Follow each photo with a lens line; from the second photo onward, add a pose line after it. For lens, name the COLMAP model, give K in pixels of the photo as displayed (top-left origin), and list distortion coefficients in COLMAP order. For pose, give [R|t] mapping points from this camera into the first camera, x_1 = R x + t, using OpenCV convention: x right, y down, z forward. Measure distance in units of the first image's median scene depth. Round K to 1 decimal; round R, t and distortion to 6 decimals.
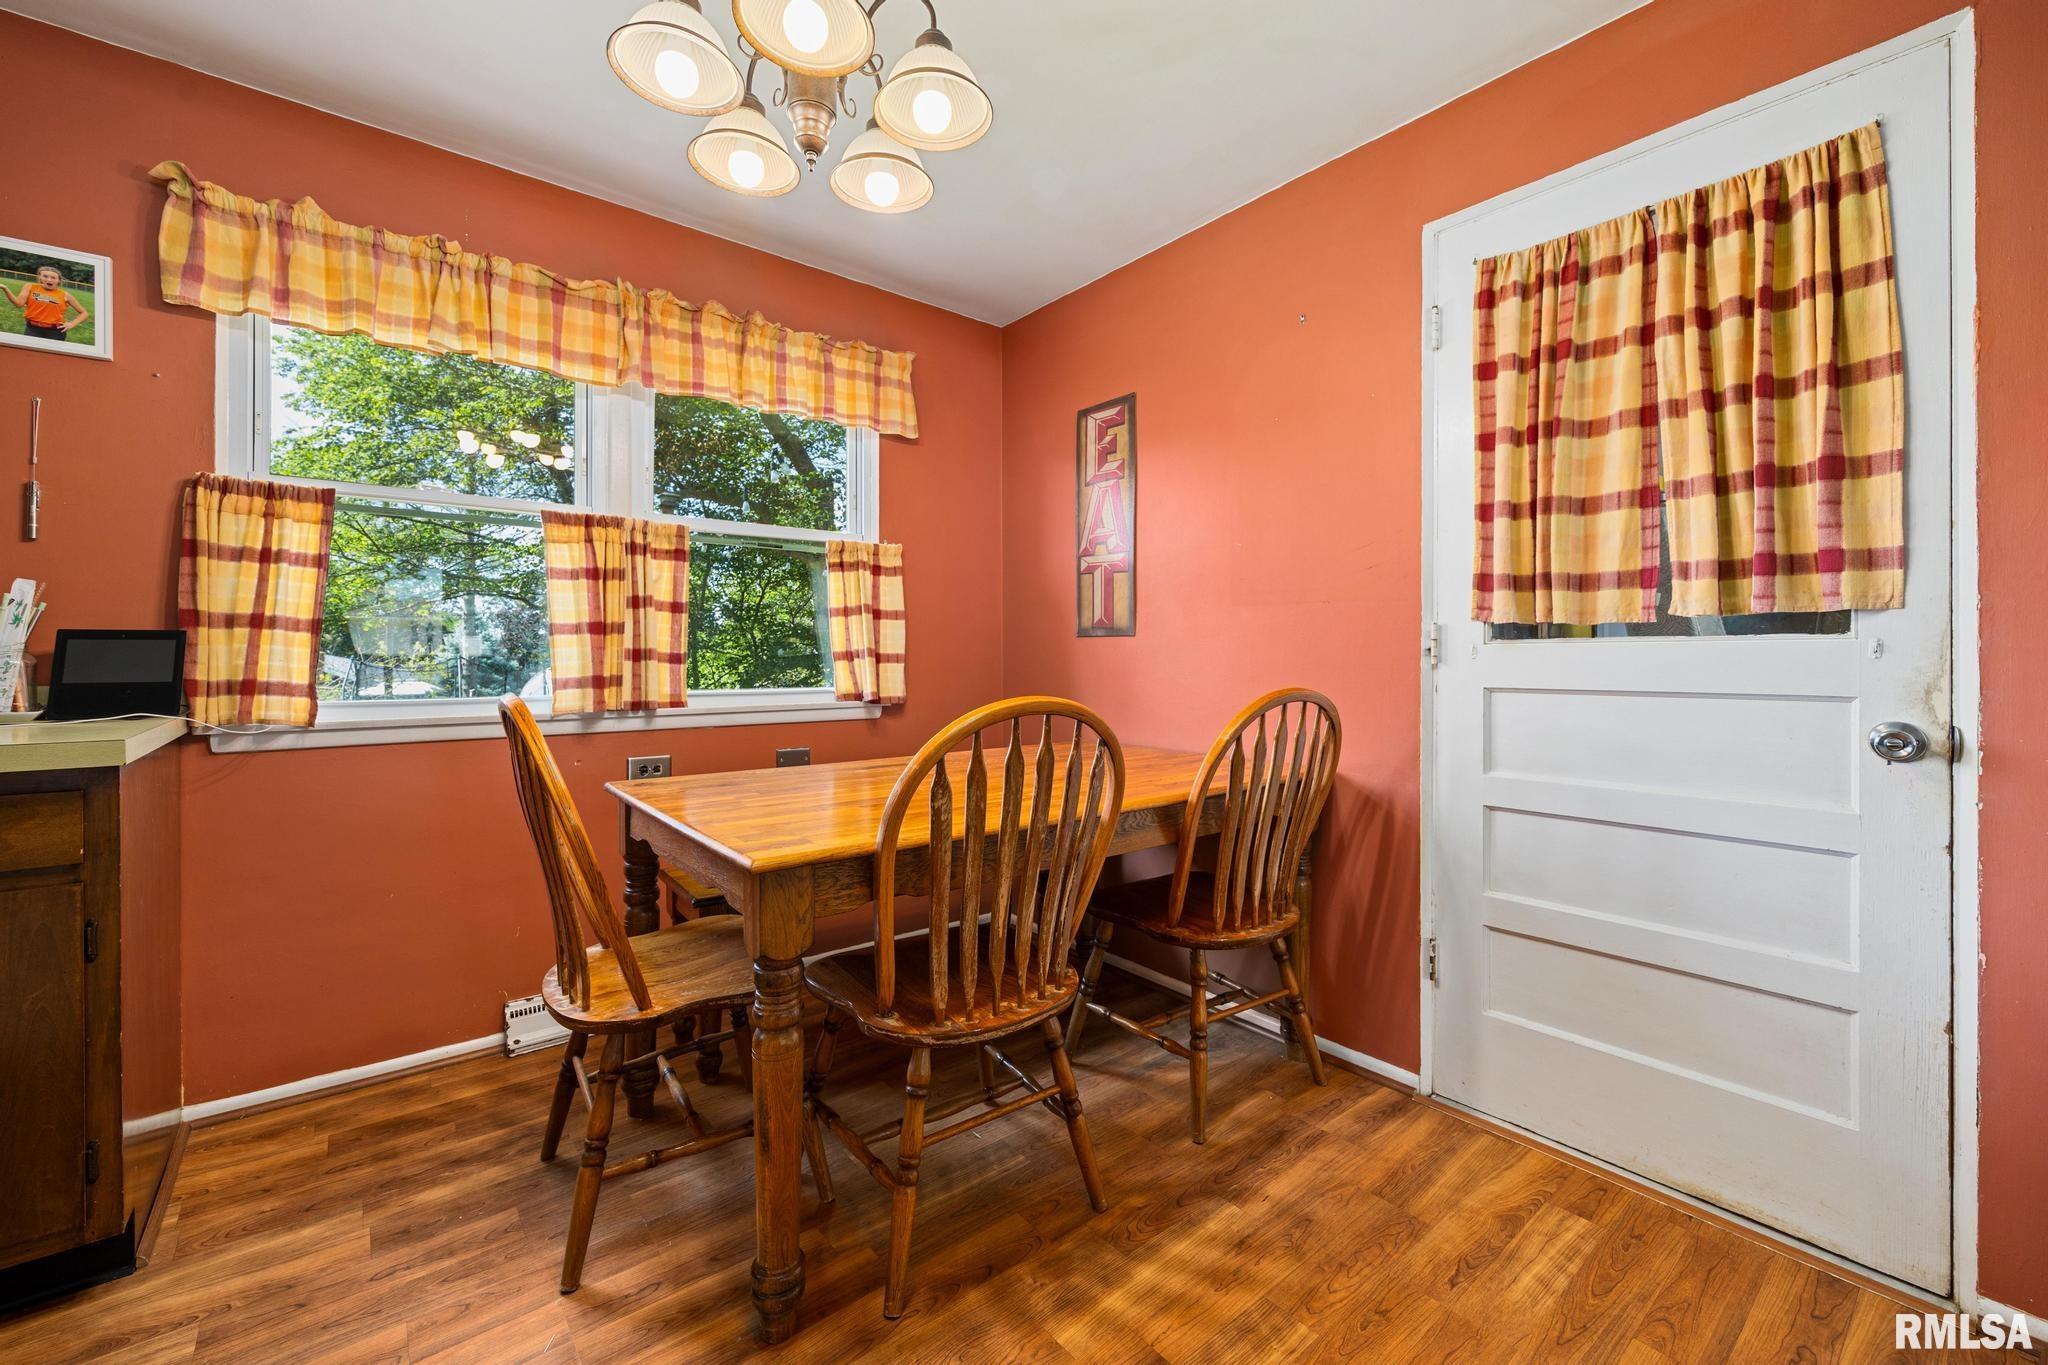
lens RADIAL K [[832.3, 0, 1014.8], [0, 832.3, 655.0], [0, 0, 1]] dist [-0.002165, 0.000084]
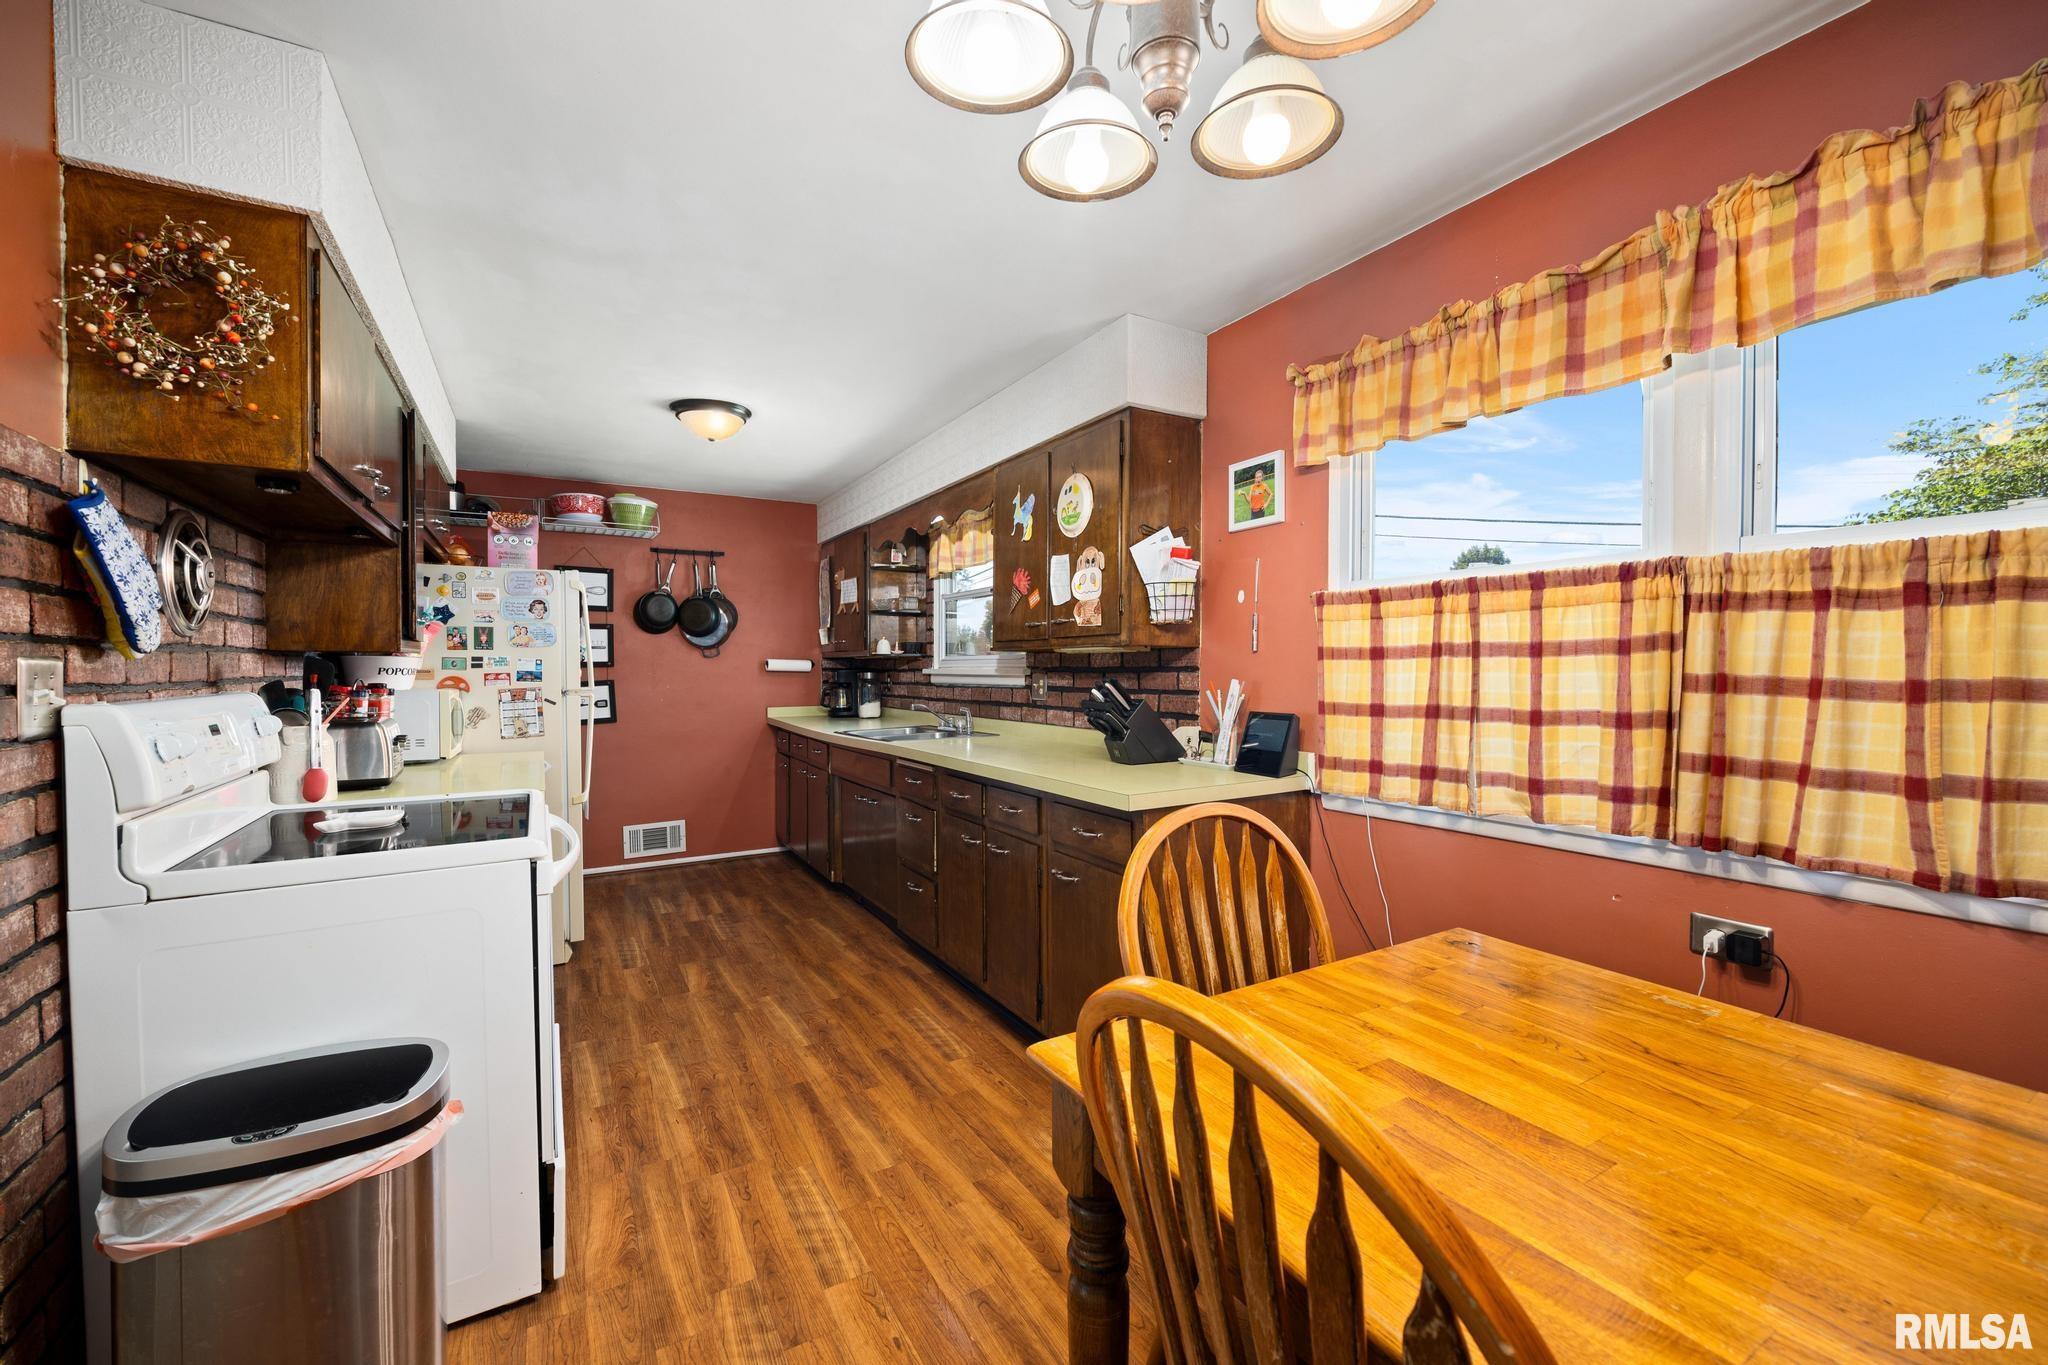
lens RADIAL K [[832.3, 0, 1014.8], [0, 832.3, 655.0], [0, 0, 1]] dist [-0.002165, 0.000084]
pose [[-0.153576, -0.029814, -0.987687, 0.371677], [-0.004570, 0.999555, -0.029462, -0.088943], [0.988126, -0.000011, -0.153644, 0.790285]]
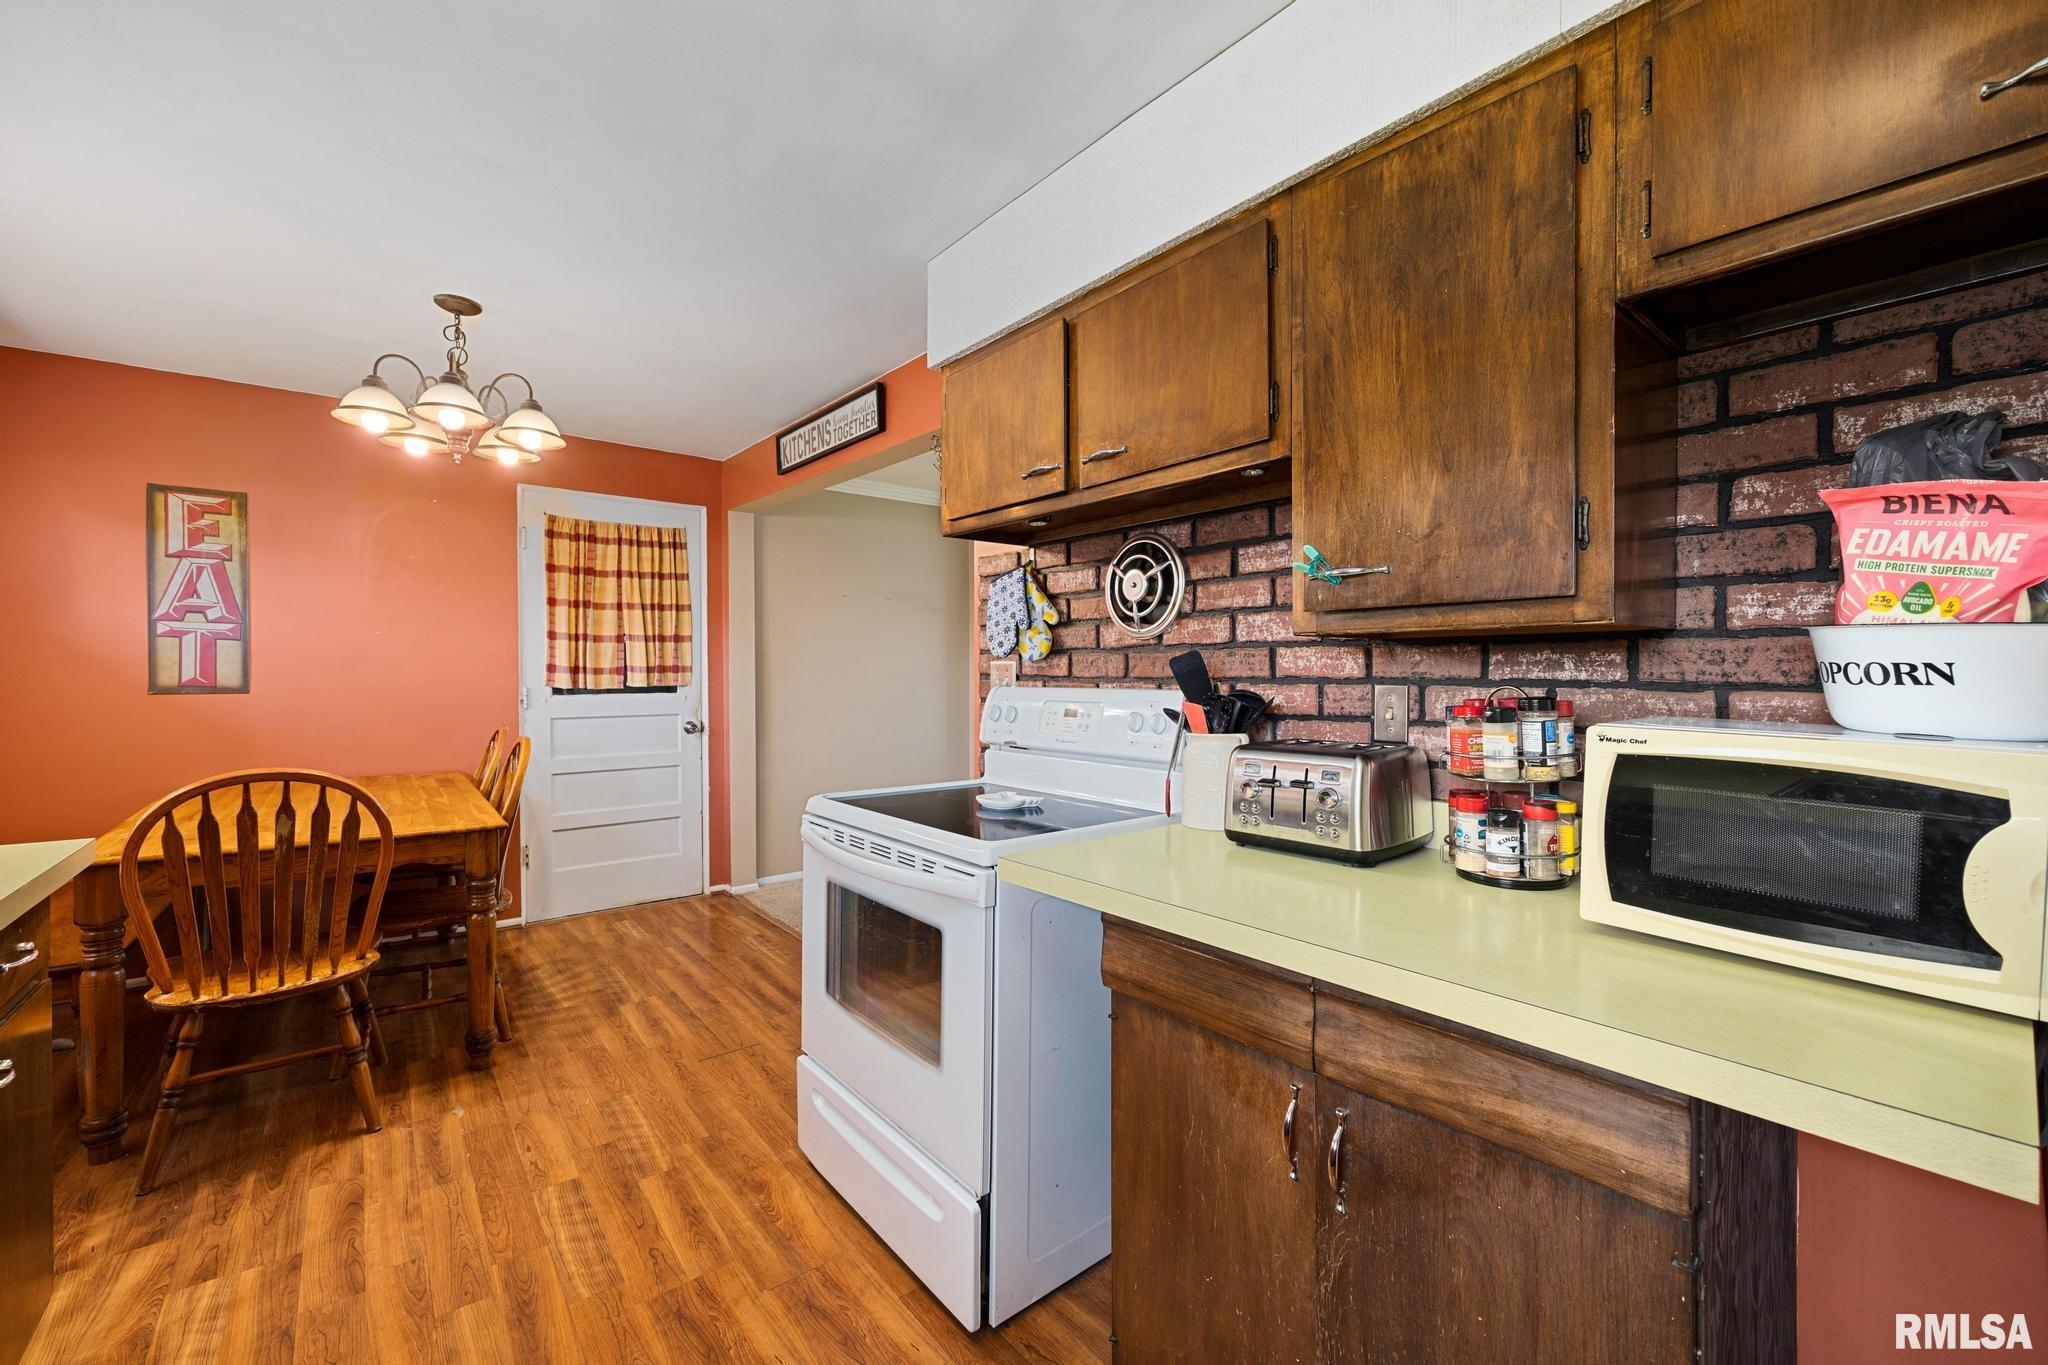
lens RADIAL K [[832.3, 0, 1014.8], [0, 832.3, 655.0], [0, 0, 1]] dist [-0.002165, 0.000084]
pose [[-0.001432, 0.019476, 0.999809, -1.775607], [0.001250, 0.999810, -0.019474, -0.090283], [-0.999998, 0.001222, -0.001456, -0.199683]]
